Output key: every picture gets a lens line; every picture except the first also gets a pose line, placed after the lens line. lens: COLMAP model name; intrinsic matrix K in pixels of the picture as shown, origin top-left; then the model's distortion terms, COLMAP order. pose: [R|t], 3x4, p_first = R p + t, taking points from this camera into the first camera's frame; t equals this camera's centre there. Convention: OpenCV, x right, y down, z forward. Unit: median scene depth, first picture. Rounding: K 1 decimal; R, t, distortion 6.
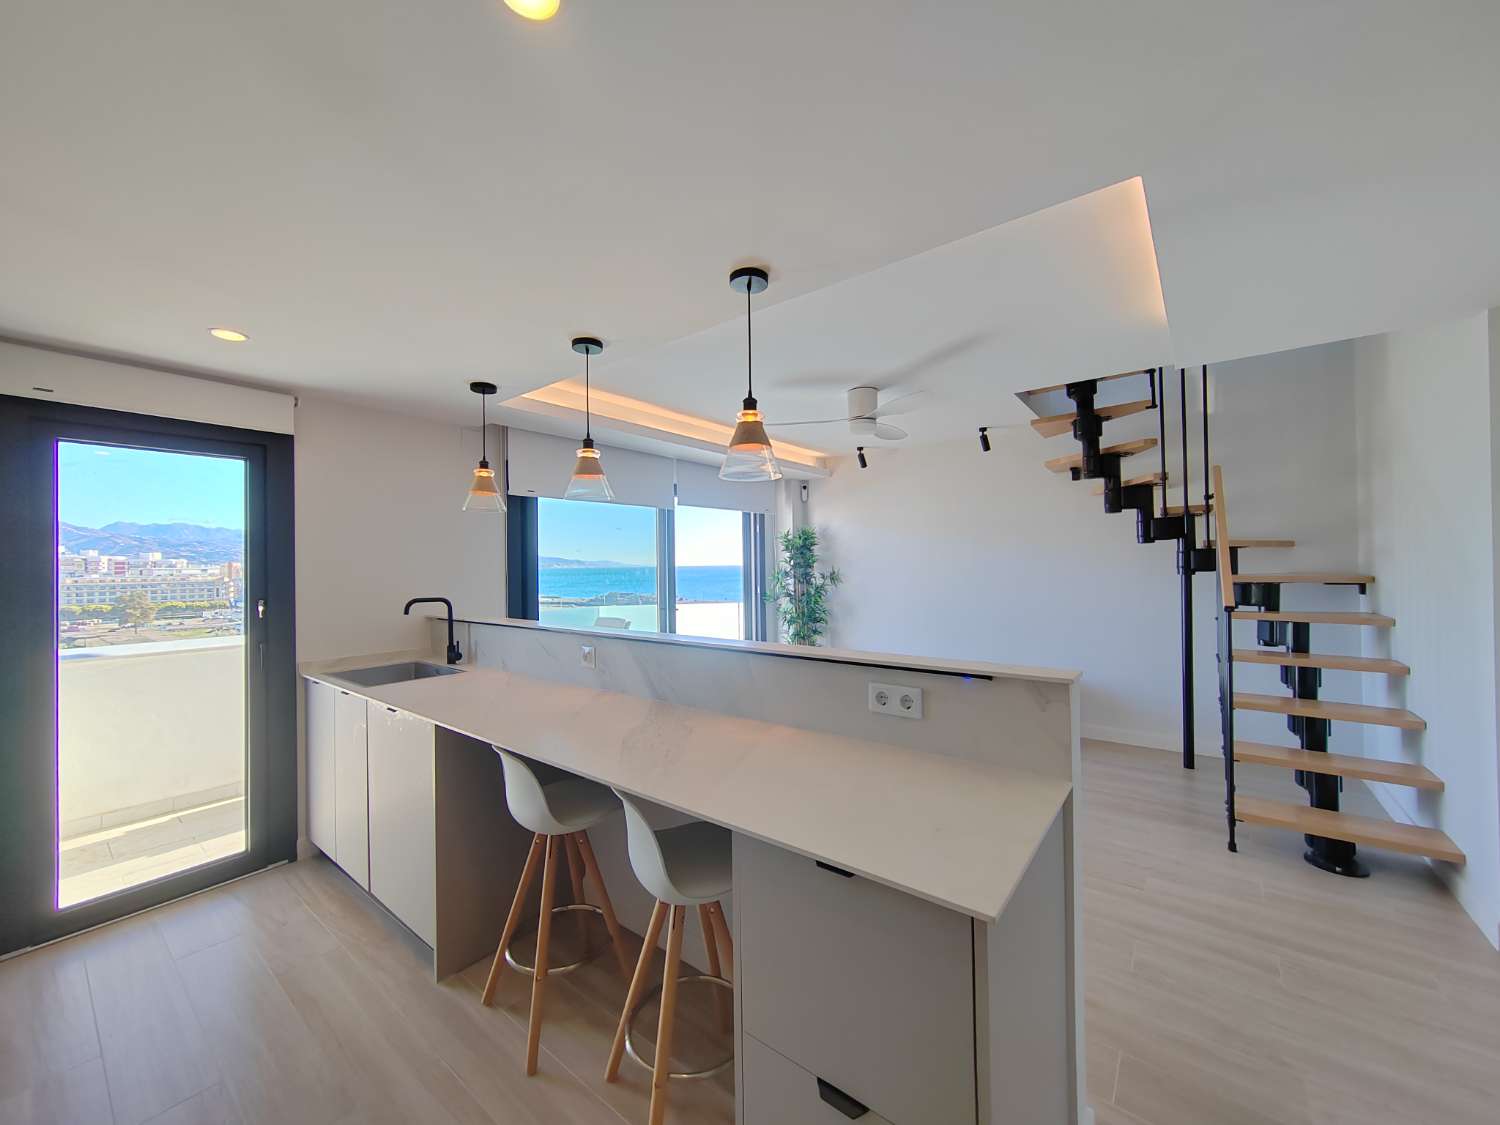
lens RADIAL K [[571.8, 0, 751.6], [0, 571.8, 558.3], [0, 0, 1]] dist [0.000997, 0.002445]
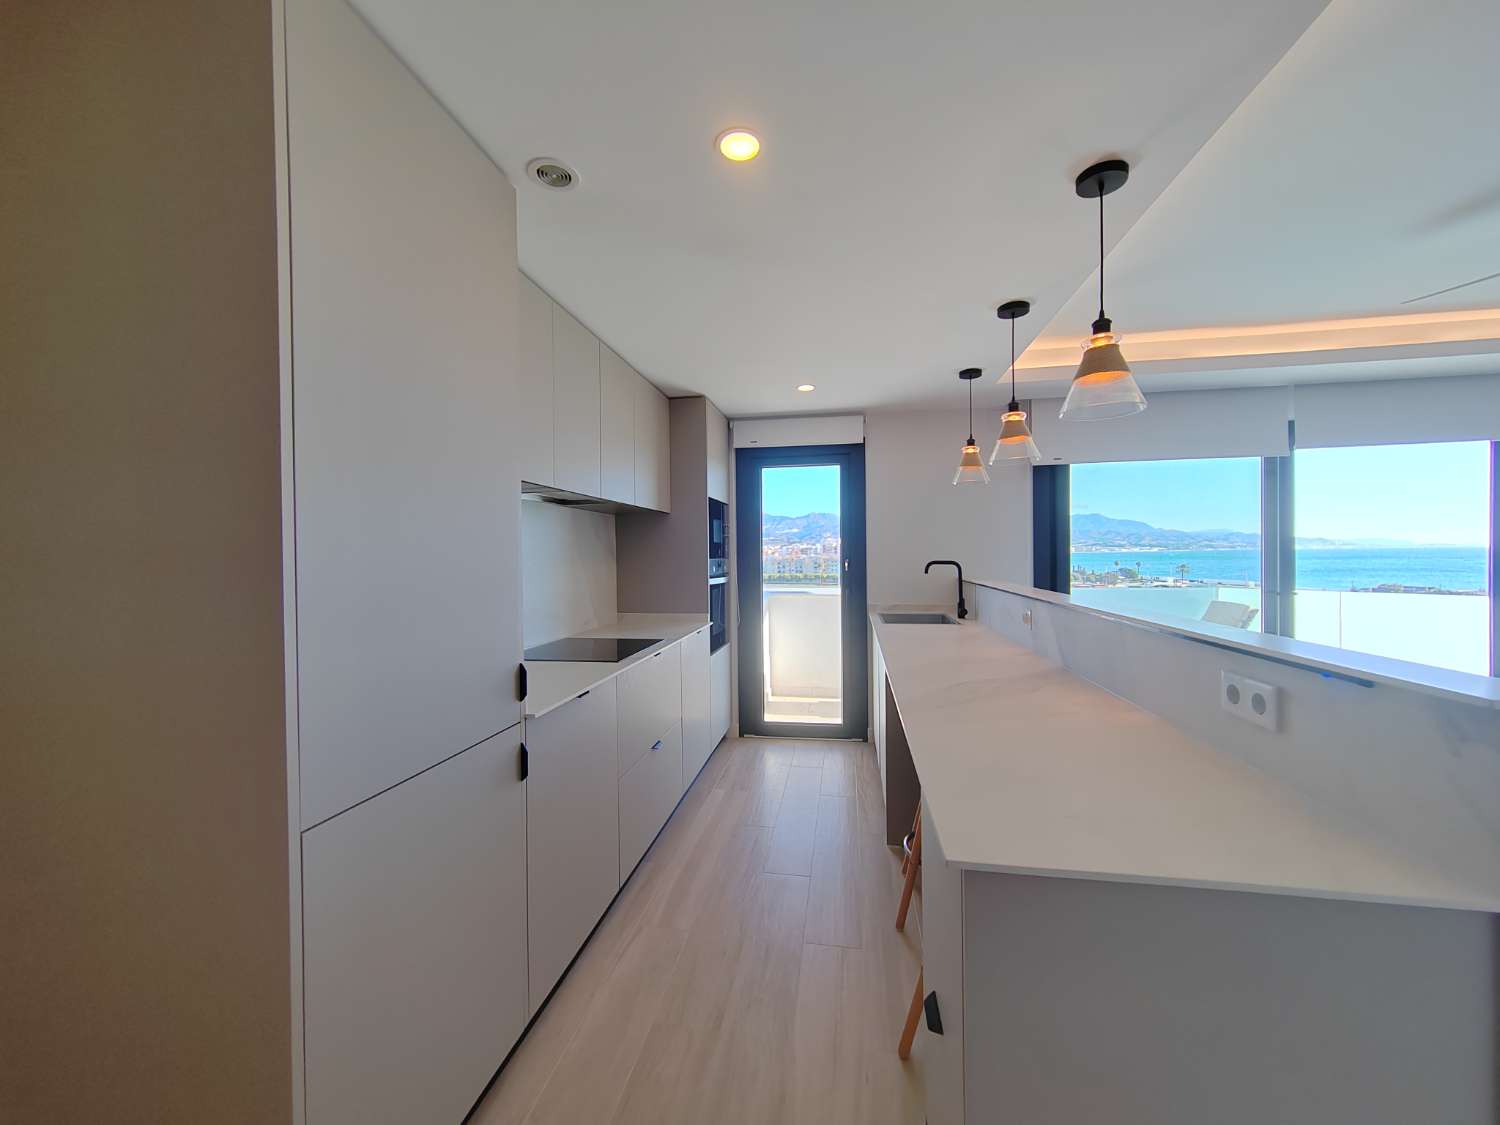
lens RADIAL K [[576.0, 0, 752.2], [0, 576.0, 559.6], [0, 0, 1]] dist [0.000054, 0.002049]
pose [[0.476335, 0.018683, -0.879065, 0.155025], [0.013207, 0.999509, 0.028399, 0.013685], [0.879165, -0.025137, 0.475855, 0.038021]]
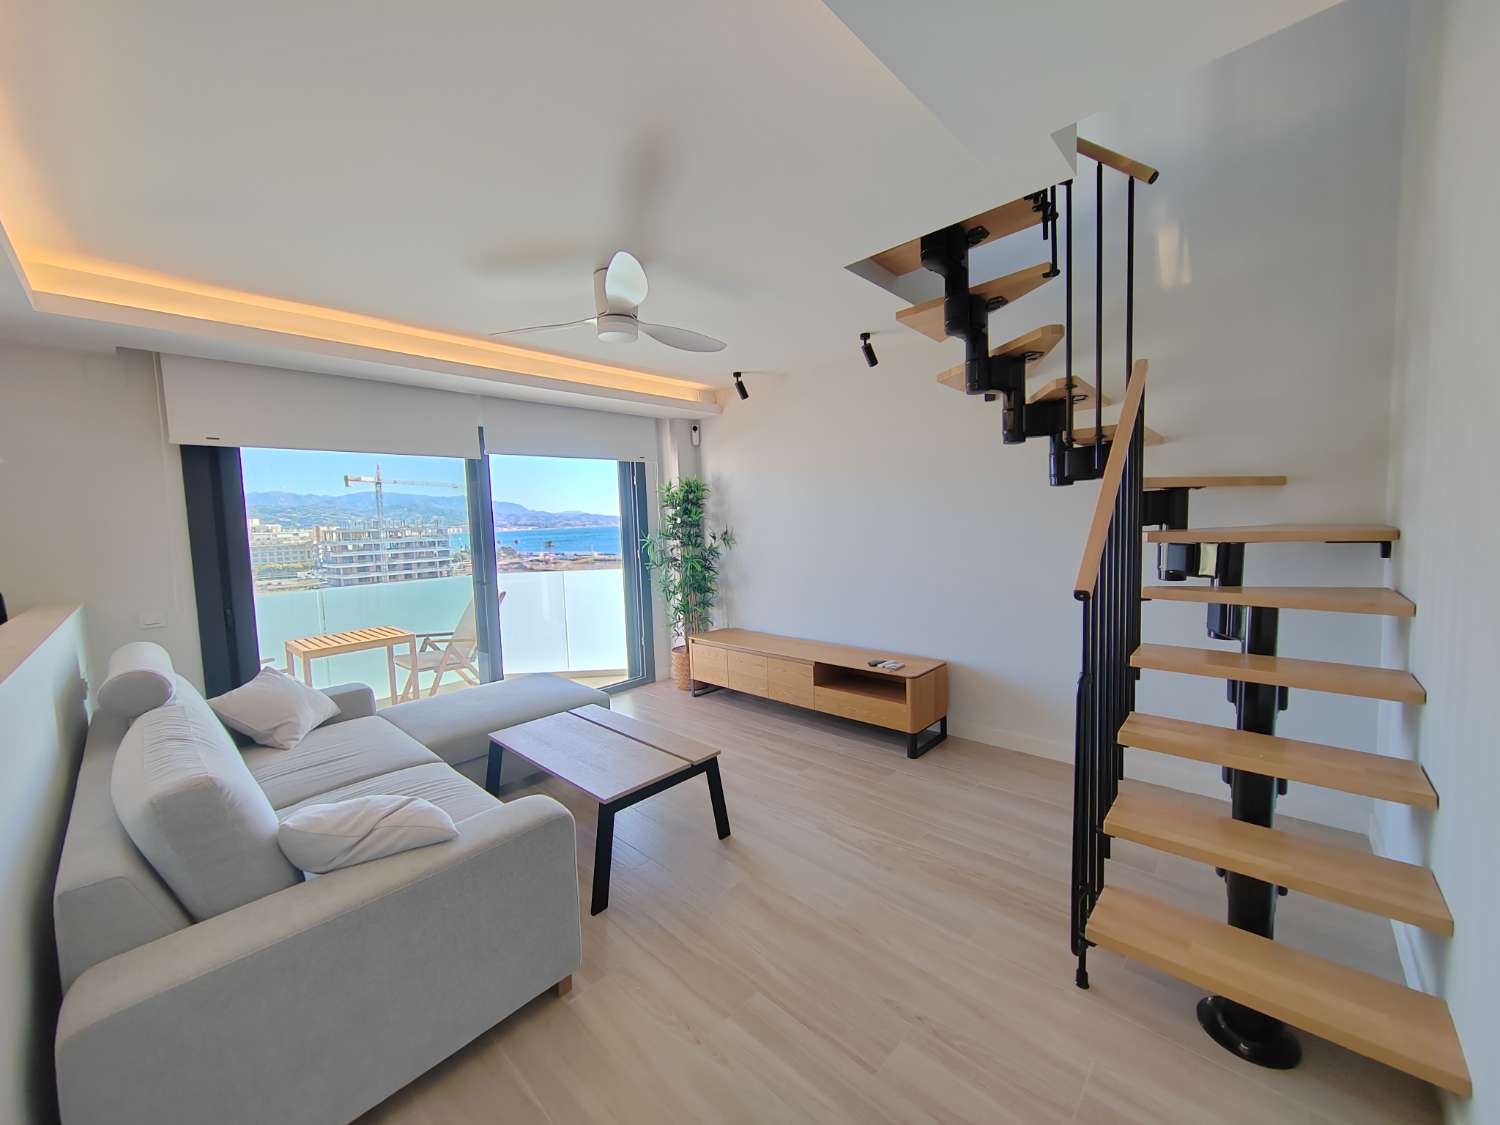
lens RADIAL K [[571.8, 0, 751.6], [0, 571.8, 558.3], [0, 0, 1]] dist [0.000997, 0.002445]
pose [[0.995195, -0.014162, -0.096879, 0.263266], [0.021824, 0.996676, 0.078491, -0.001192], [0.095445, -0.080228, 0.992196, 0.187816]]
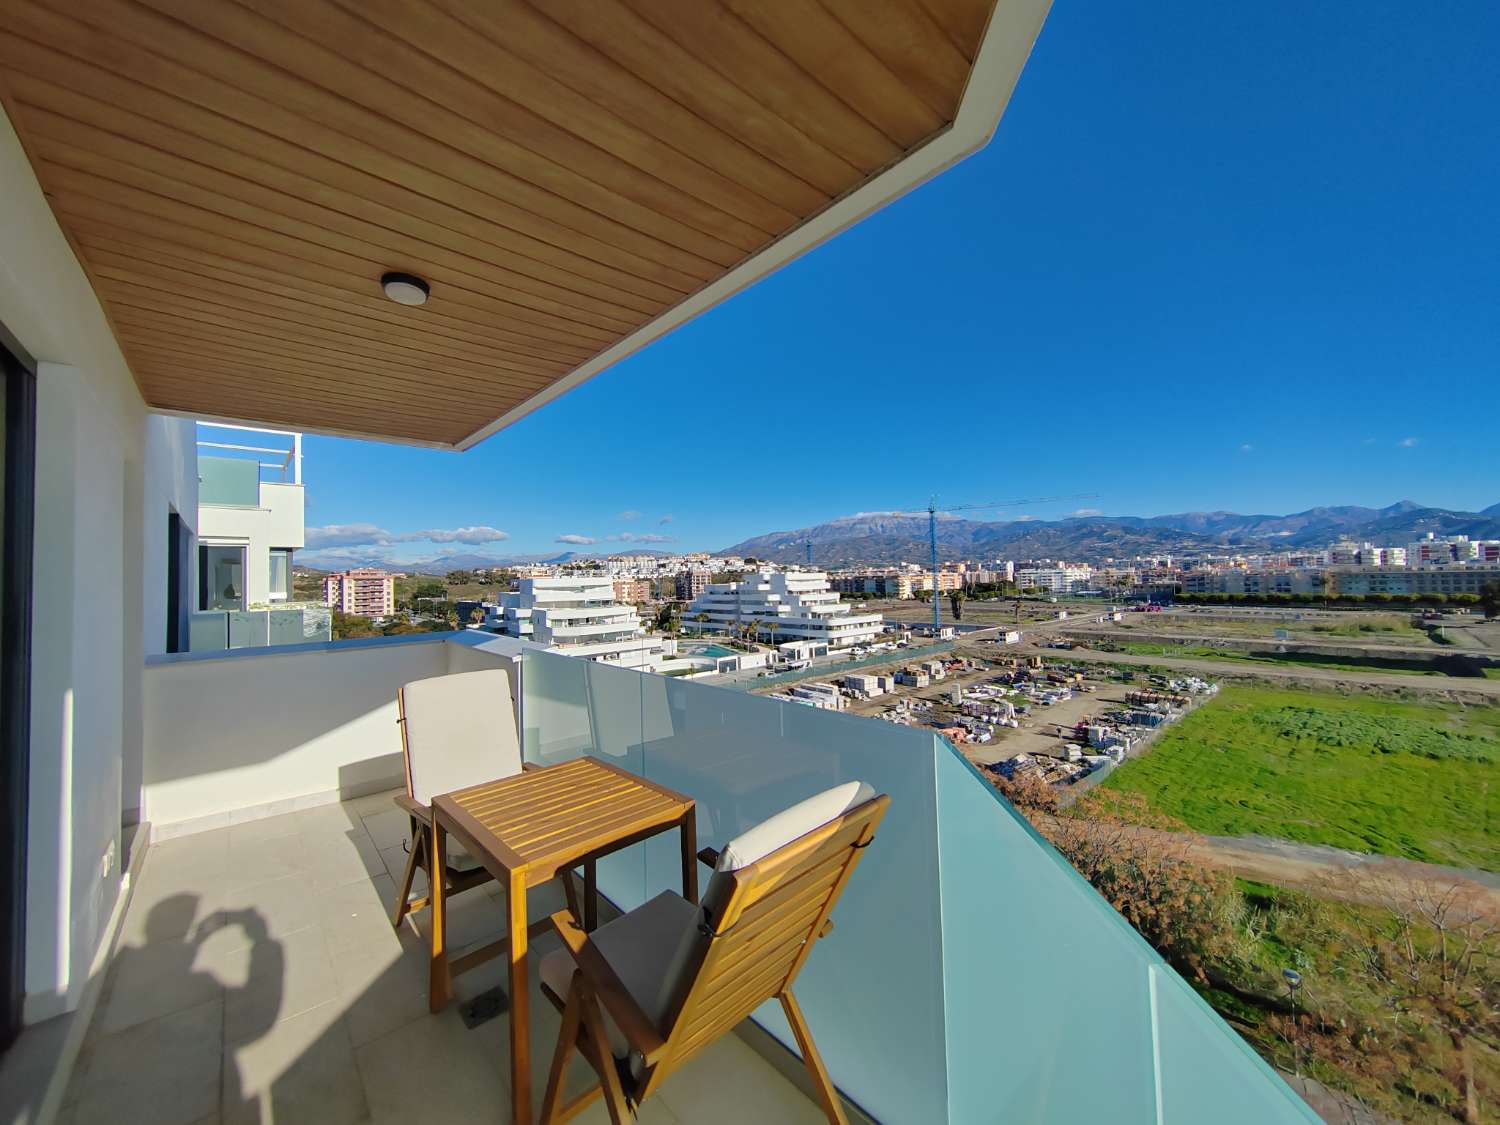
lens RADIAL K [[571.8, 0, 751.6], [0, 571.8, 558.3], [0, 0, 1]] dist [0.000997, 0.002445]
pose [[-0.183474, -0.012384, -0.982947, -0.032938], [0.035899, 0.999169, -0.019289, 0.014369], [0.982369, -0.038826, -0.182877, 1.081231]]
